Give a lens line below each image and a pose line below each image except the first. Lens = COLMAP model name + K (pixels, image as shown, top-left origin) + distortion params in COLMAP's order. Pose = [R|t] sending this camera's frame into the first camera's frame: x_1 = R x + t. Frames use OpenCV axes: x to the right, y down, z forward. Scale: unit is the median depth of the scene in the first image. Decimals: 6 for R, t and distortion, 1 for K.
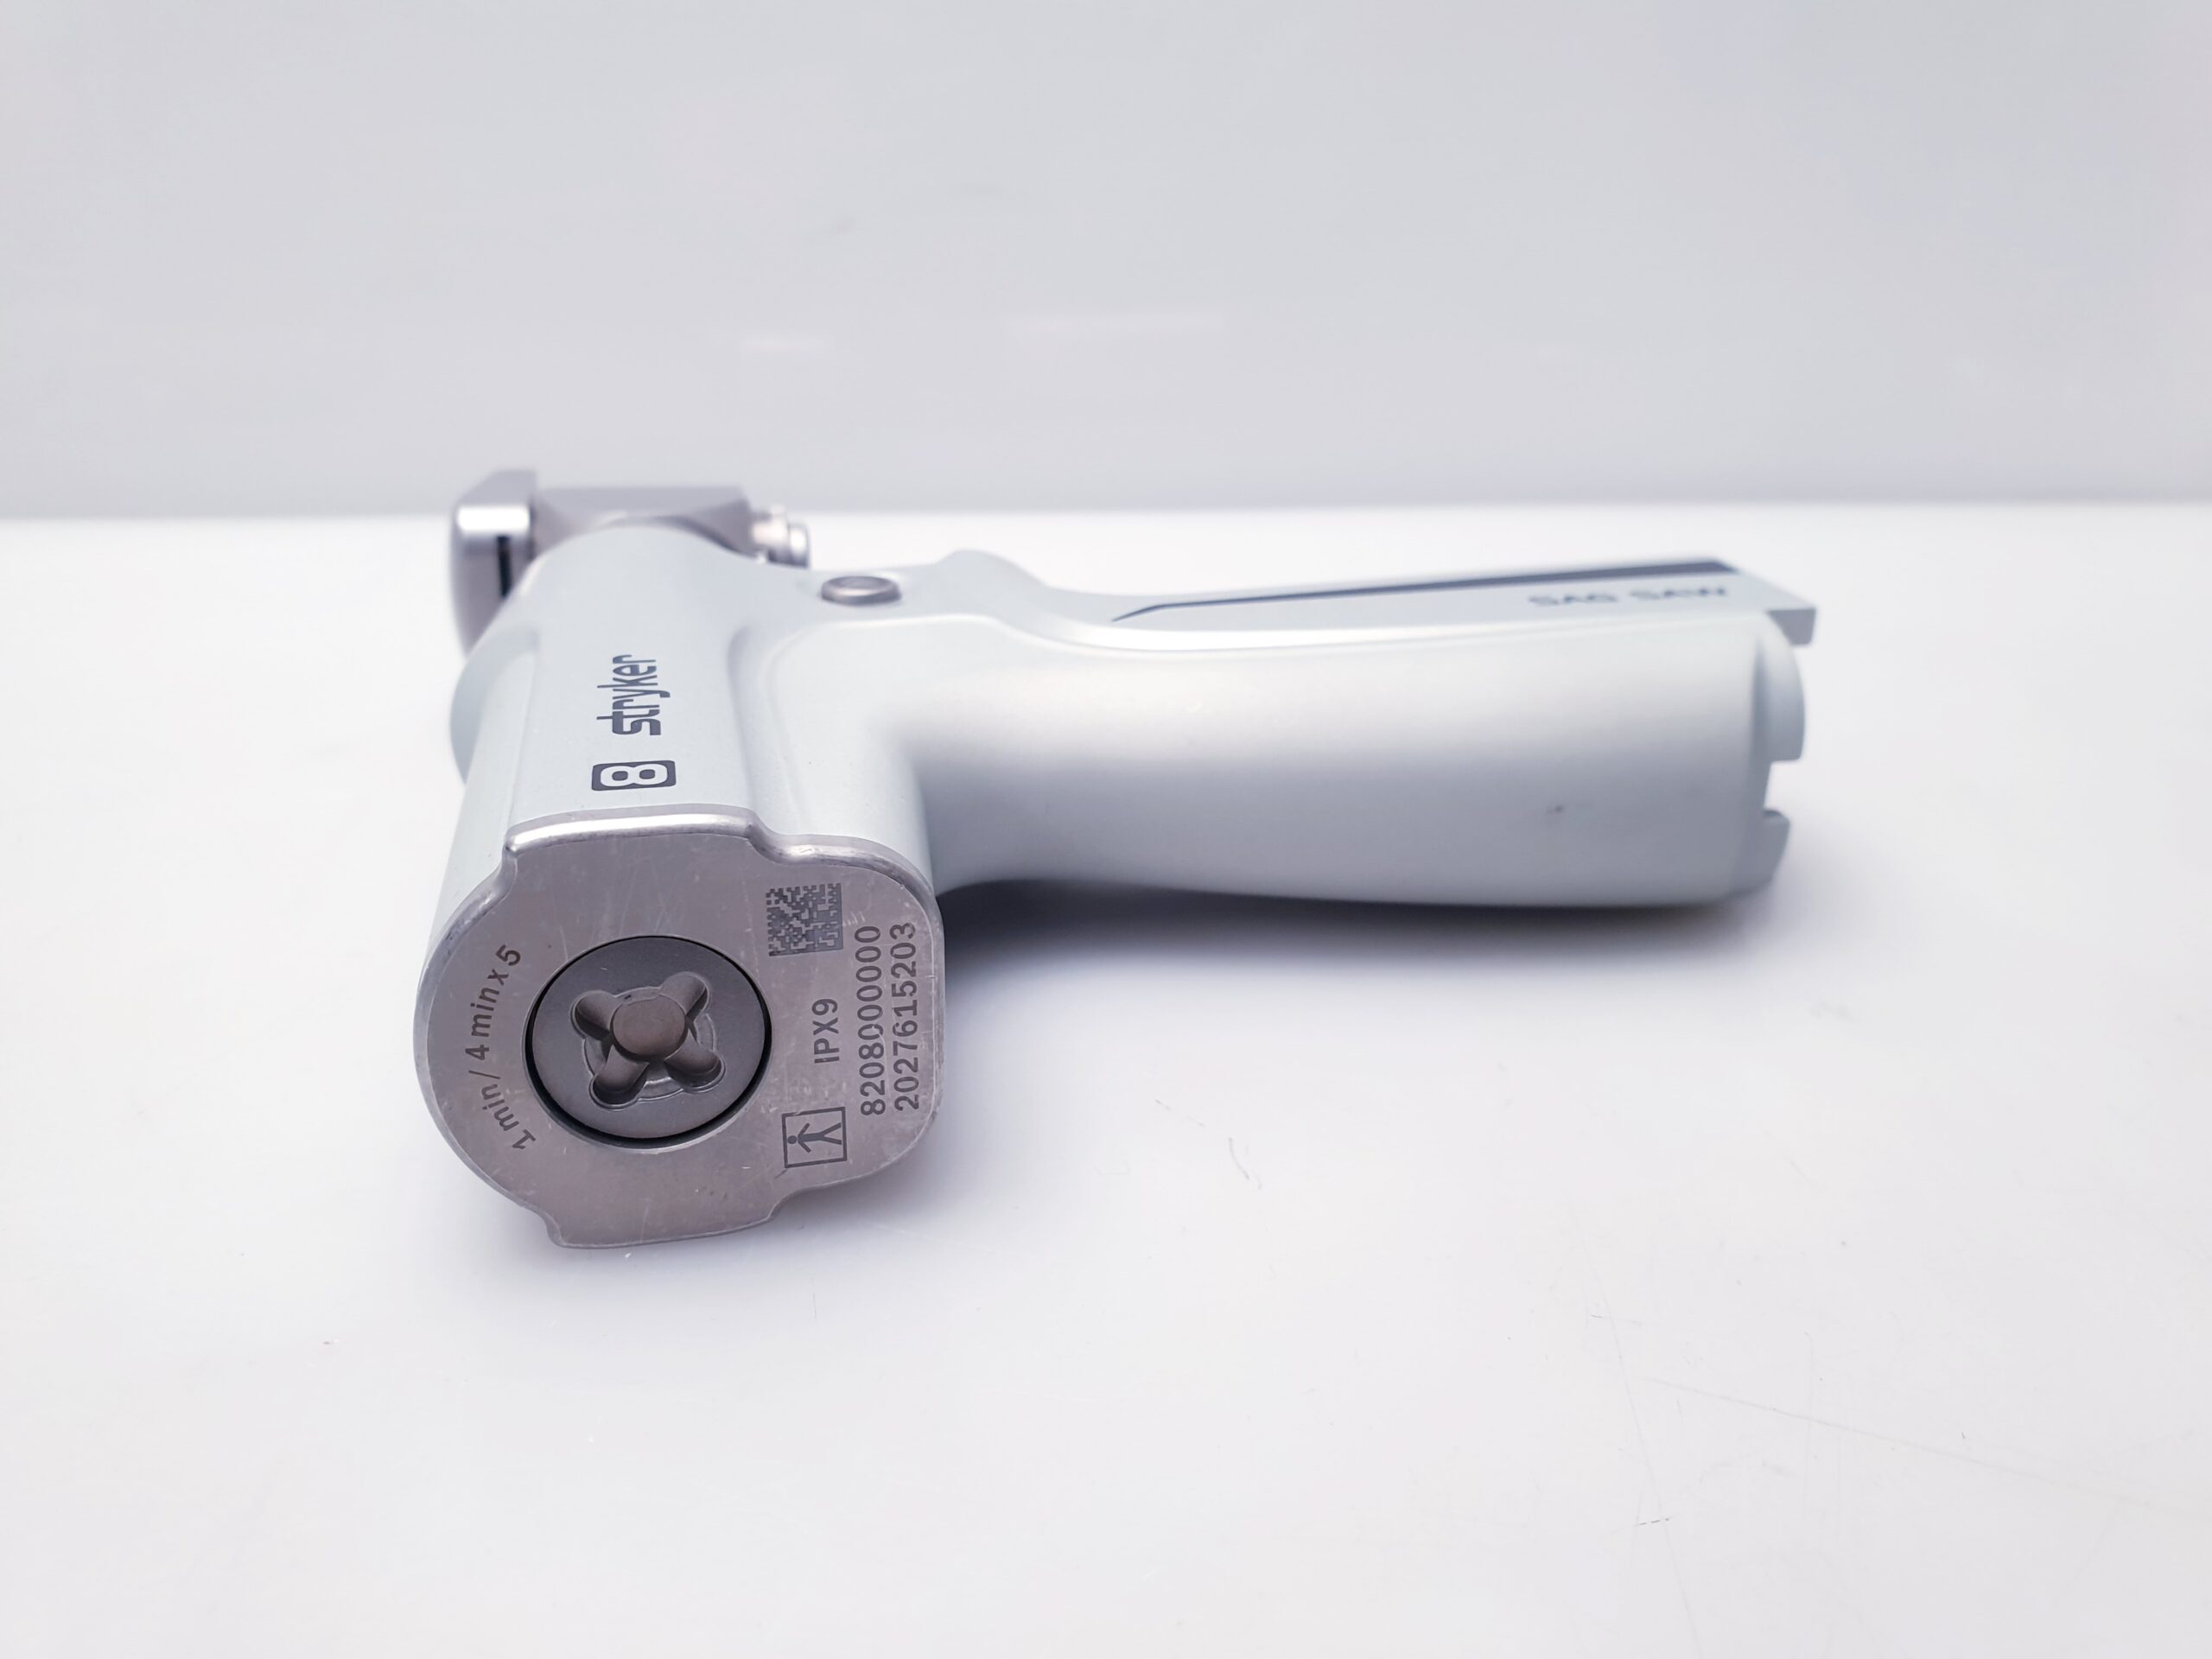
lens RADIAL K [[1685.6, 0, 1101.1], [0, 1685.6, 831.2], [0, 0, 1]] dist [0.001246, -0.007463]
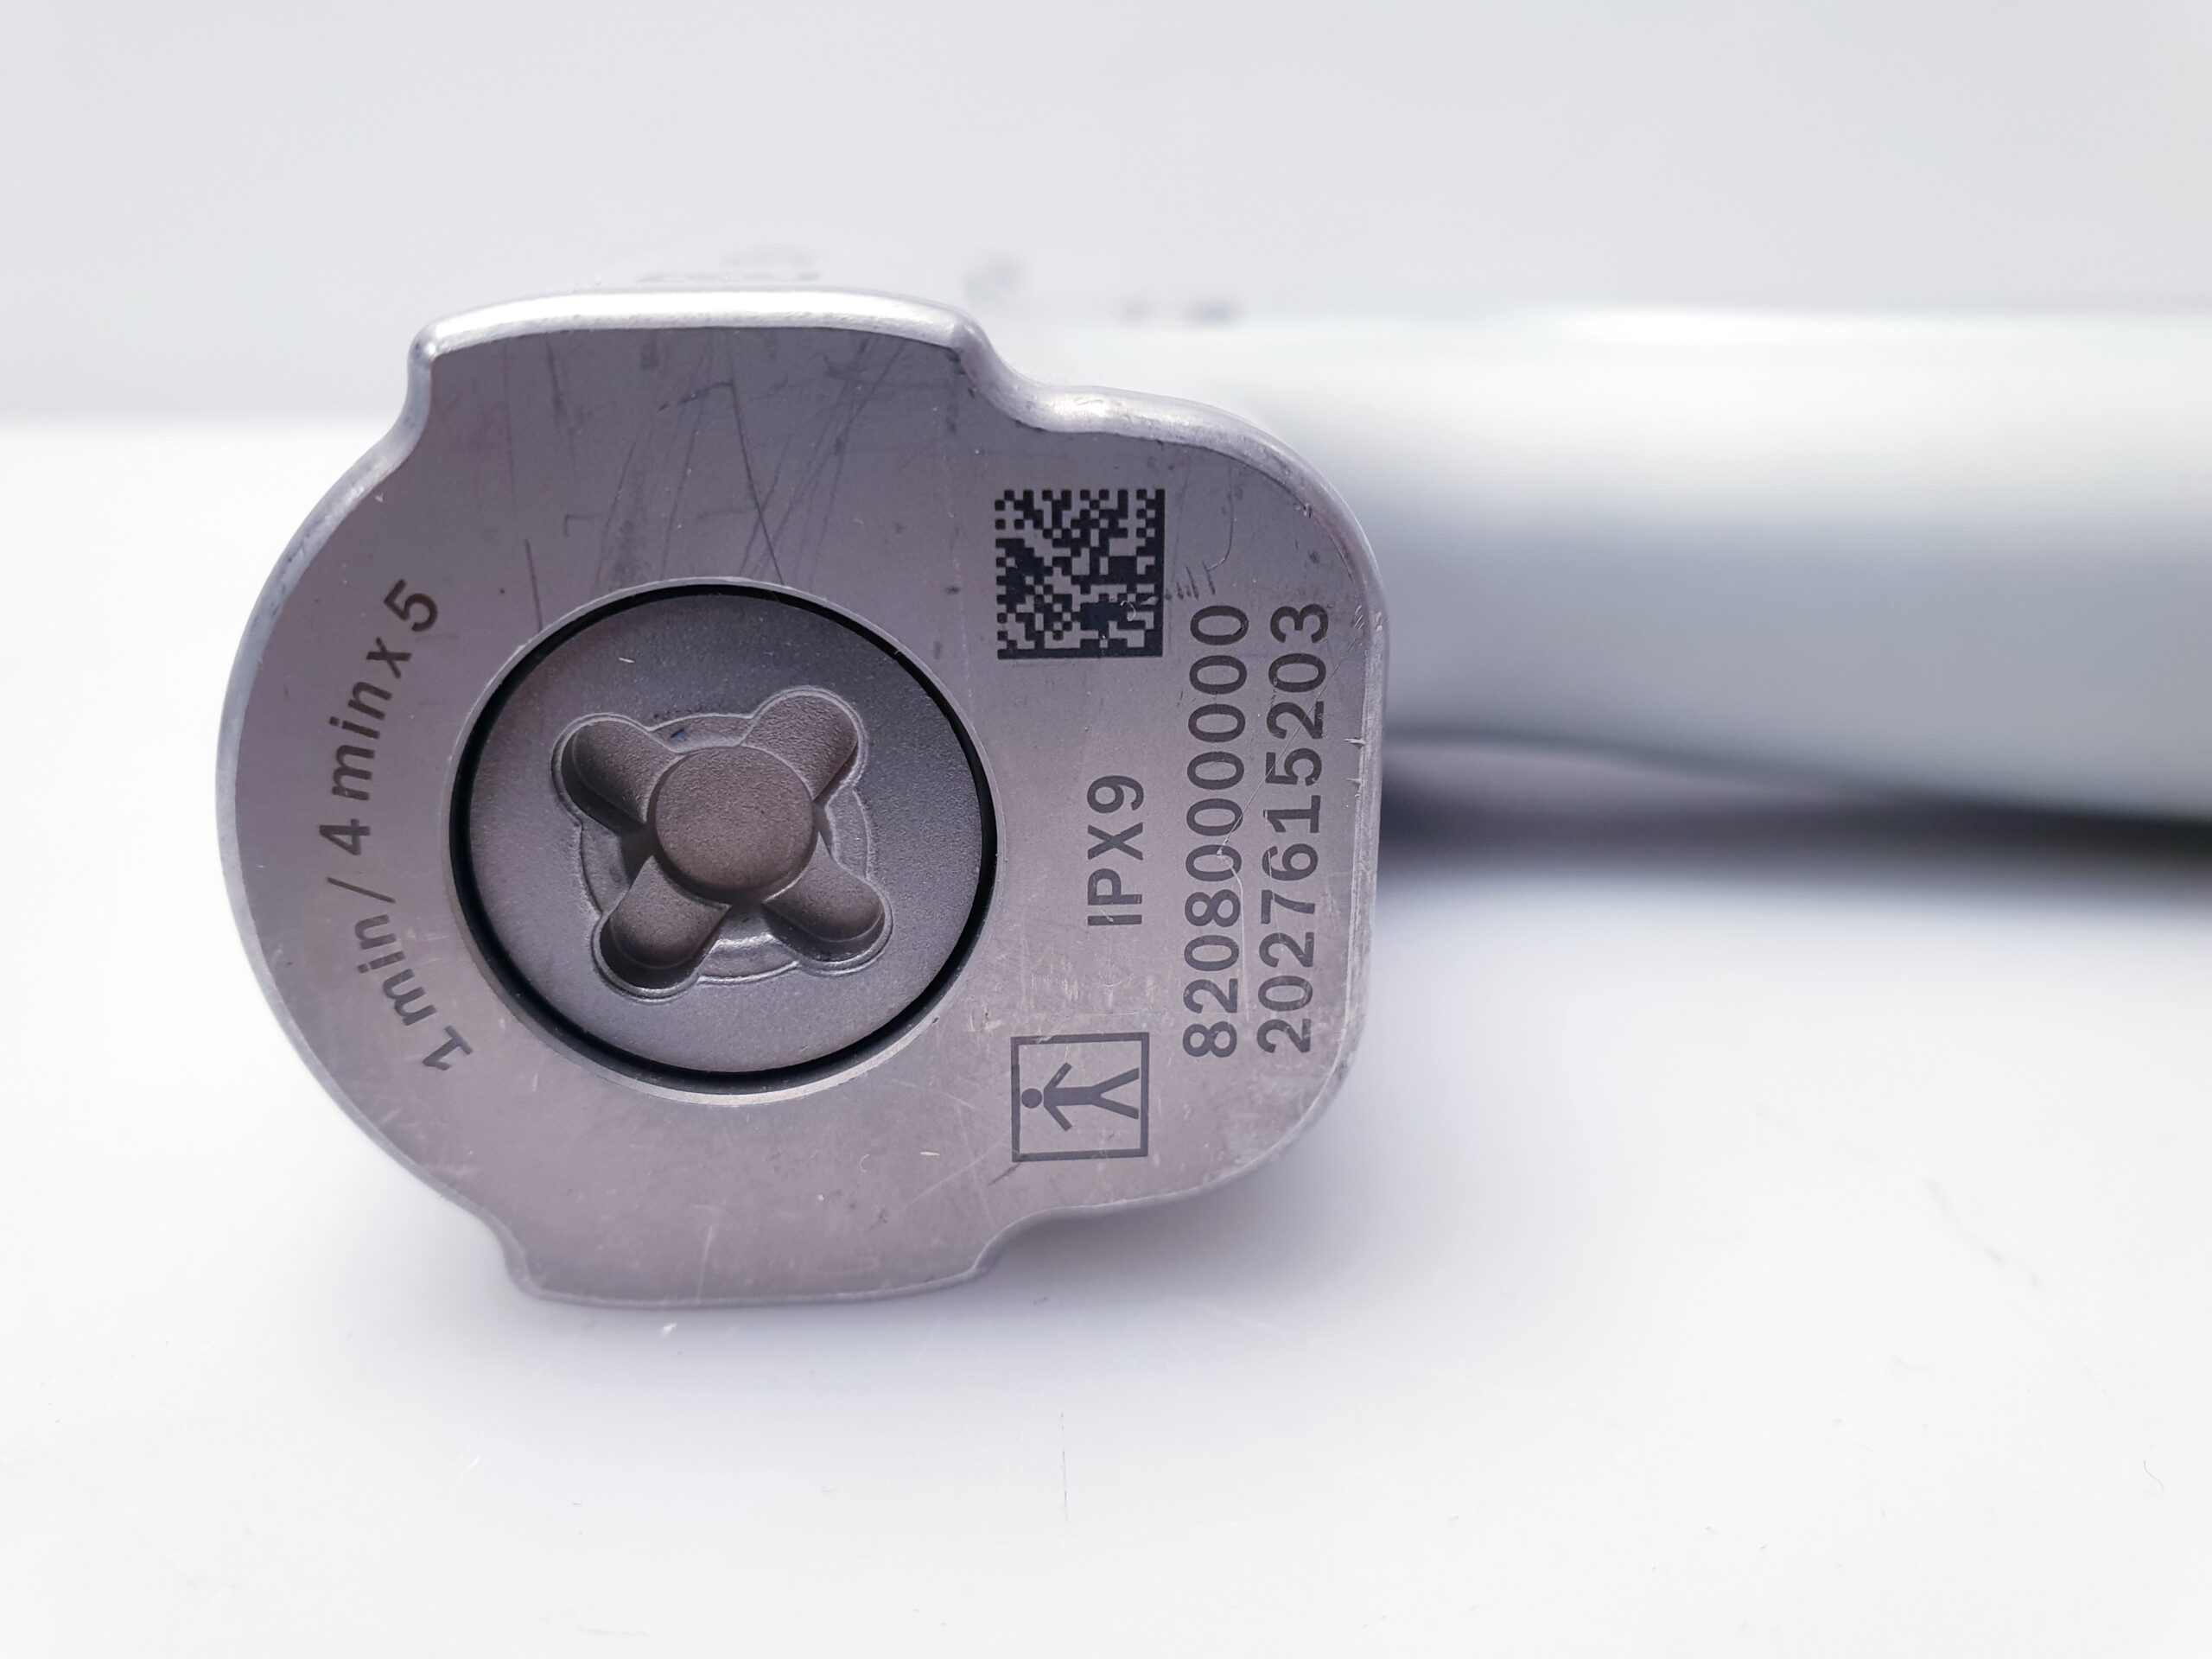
lens RADIAL K [[1685.6, 0, 1112.9], [0, 1685.6, 831.7], [0, 0, 1]] dist [0.001246, -0.007463]
pose [[0.986634, 0.032418, -0.159694, -0.093447], [-0.043932, 0.996641, -0.069108, 0.144613], [0.156917, 0.075200, 0.984745, 0.563713]]
